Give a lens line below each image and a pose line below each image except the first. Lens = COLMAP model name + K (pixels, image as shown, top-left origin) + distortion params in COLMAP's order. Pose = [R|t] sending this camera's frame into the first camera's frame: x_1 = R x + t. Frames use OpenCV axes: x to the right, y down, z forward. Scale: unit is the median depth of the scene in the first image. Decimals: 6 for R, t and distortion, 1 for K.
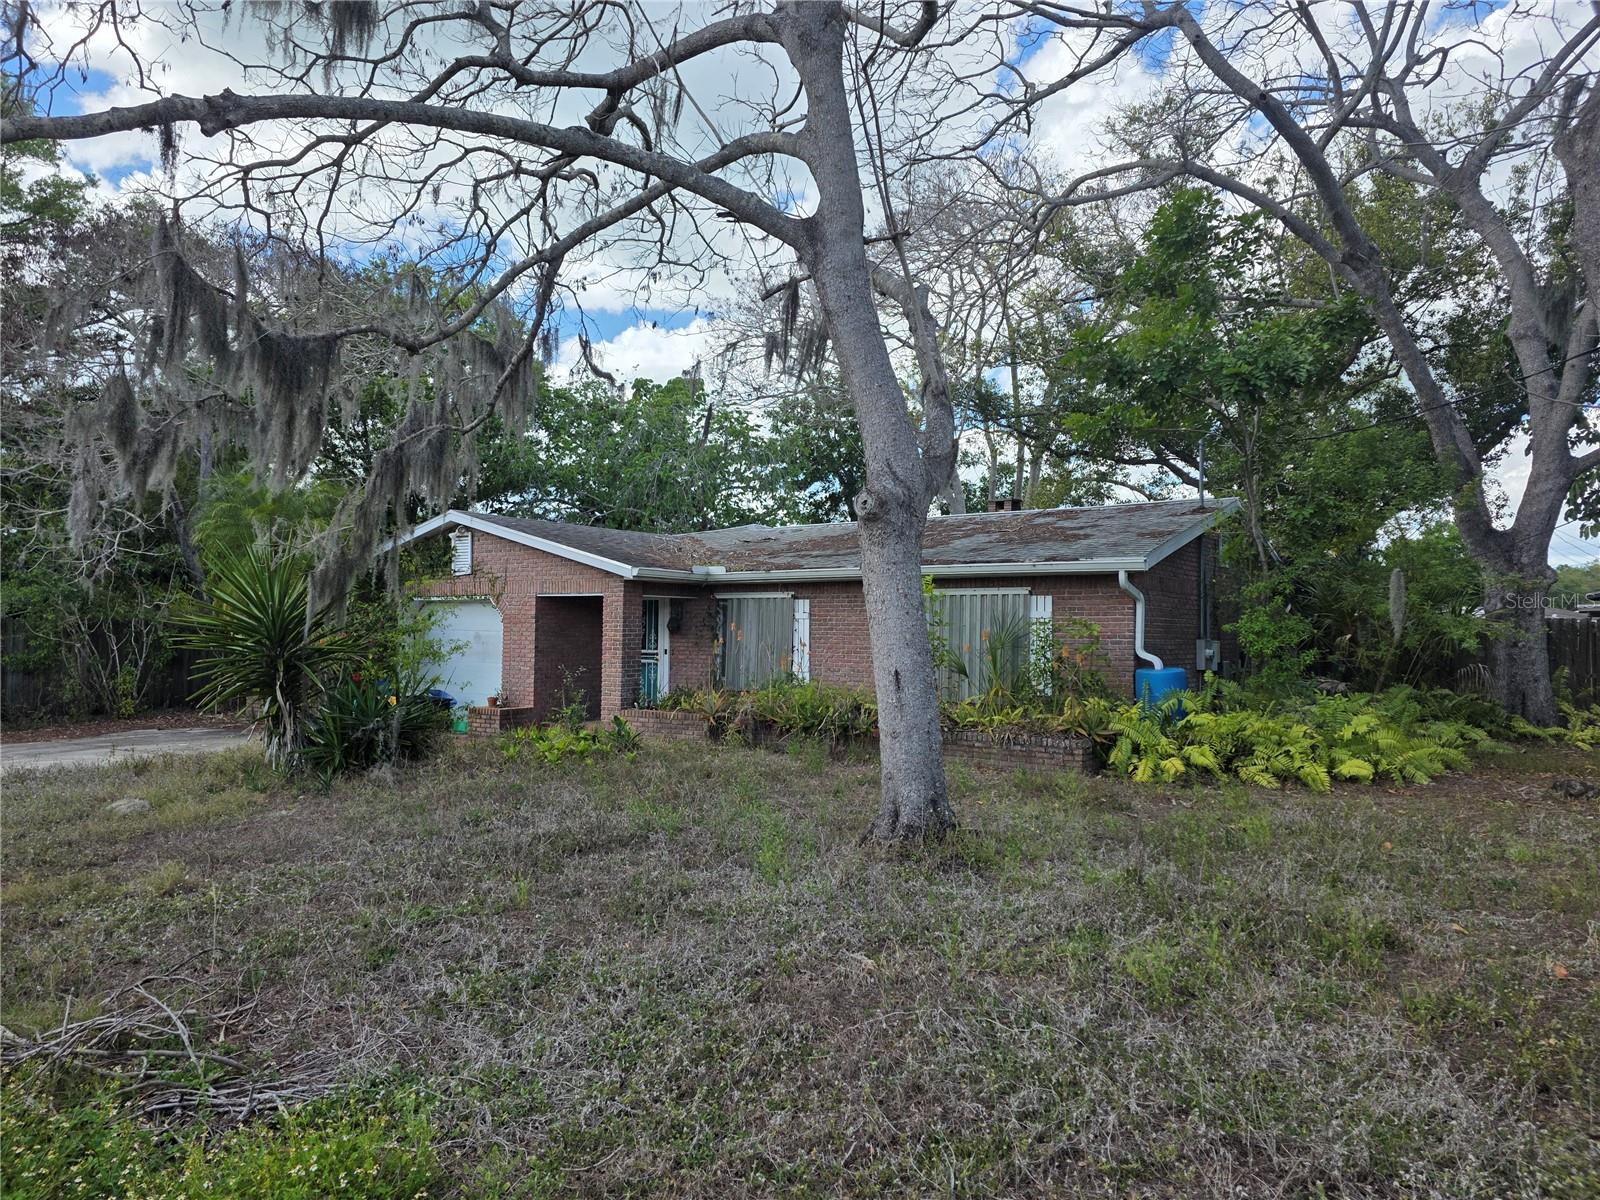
lens RADIAL K [[1066.6, 0, 795.0], [0, 1066.6, 590.5], [0, 0, 1]] dist [0.050746, -0.039942]
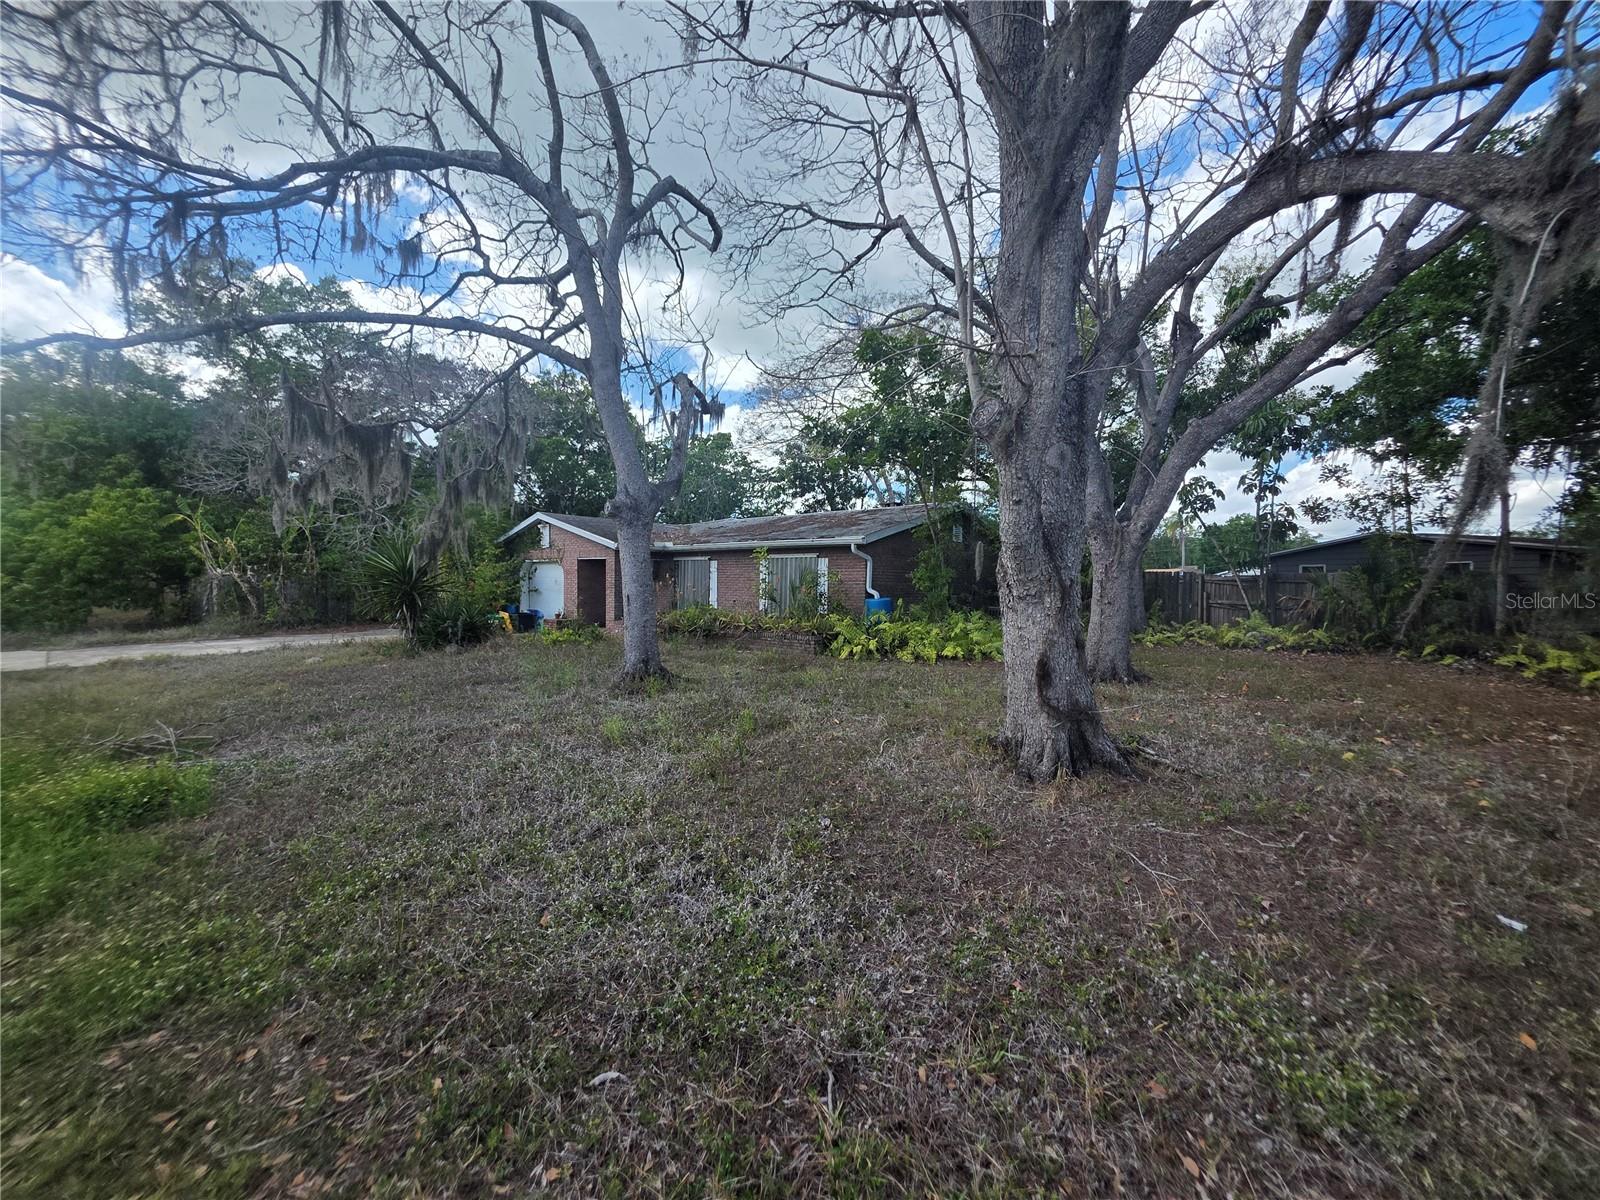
lens RADIAL K [[640.4, 0, 803.9], [0, 640.4, 604.9], [0, 0, 1]] dist [-0.003425, 0.000152]
pose [[0.995686, 0.004688, -0.092664, 0.295159], [0.002094, 0.997333, 0.072960, 0.004861], [0.092759, -0.072840, 0.993021, -0.073558]]
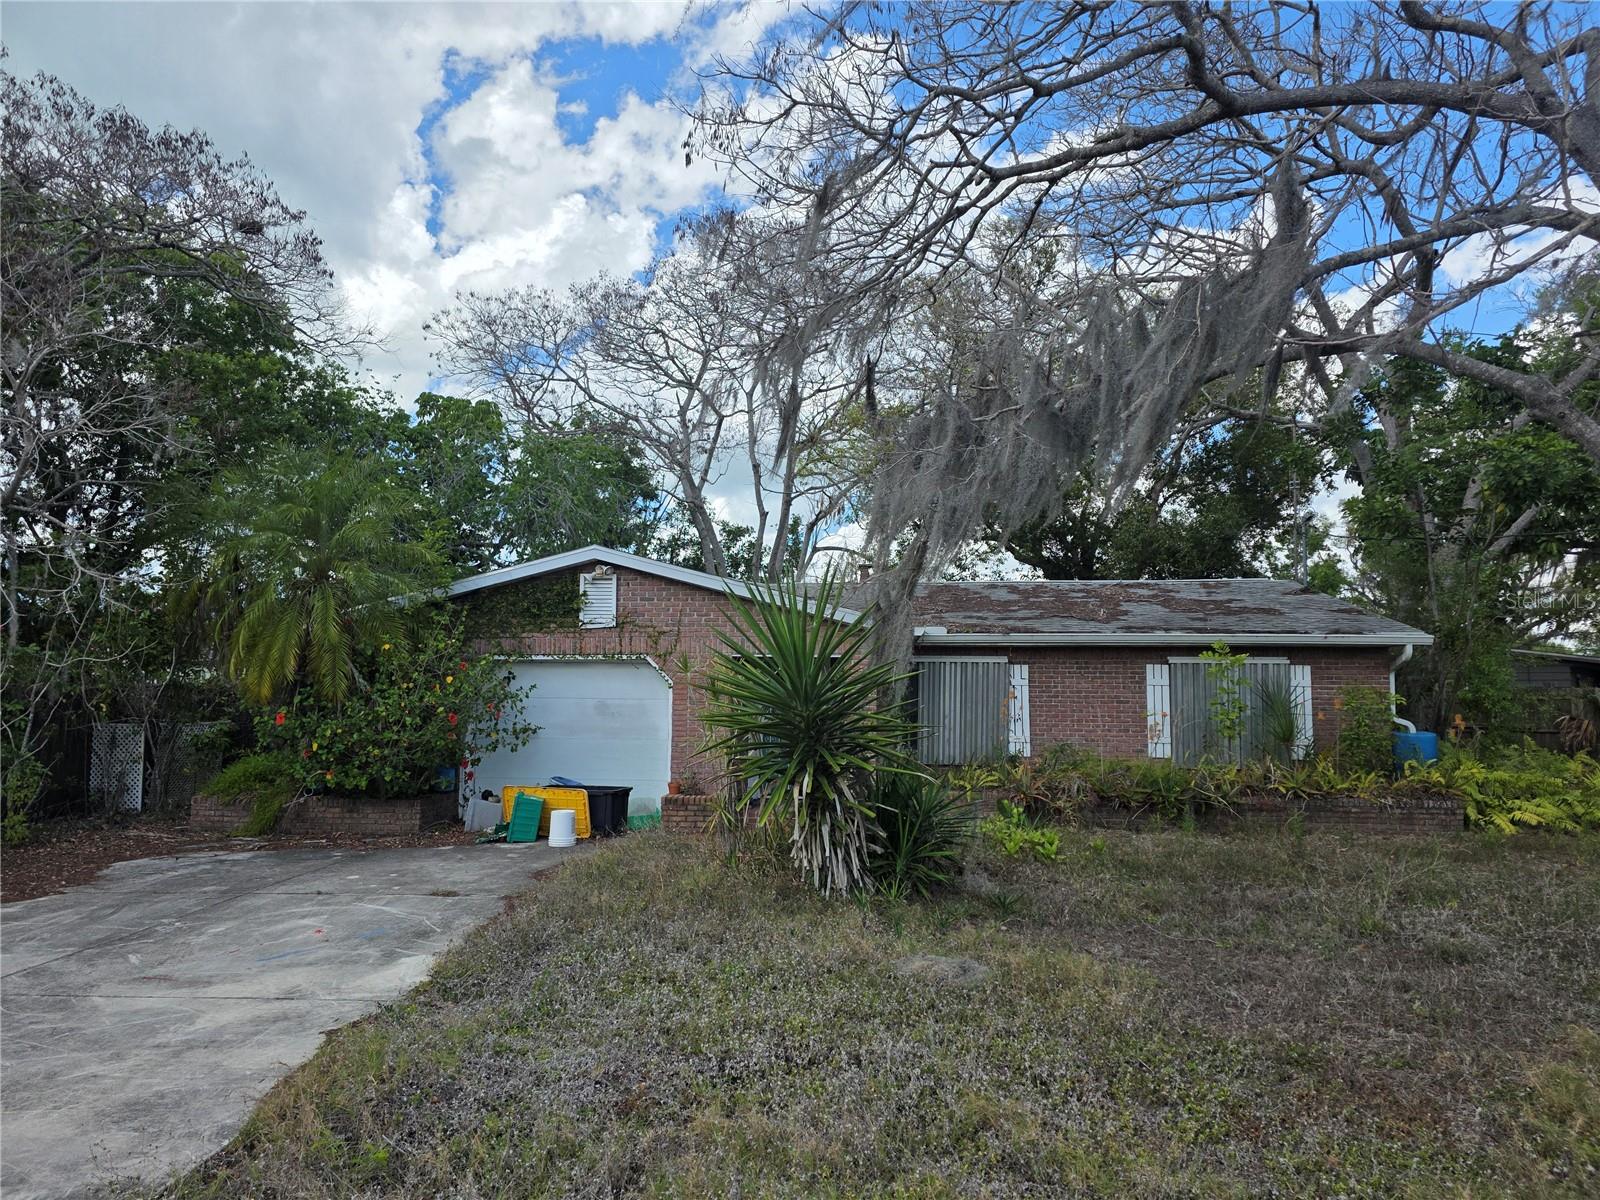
lens RADIAL K [[1066.6, 0, 803.9], [0, 1066.6, 593.3], [0, 0, 1]] dist [0.050746, -0.039942]
pose [[0.865986, 0.048189, 0.497742, -0.719240], [-0.016292, 0.997536, -0.068233, 0.014134], [-0.499803, 0.050979, 0.864637, 0.316541]]
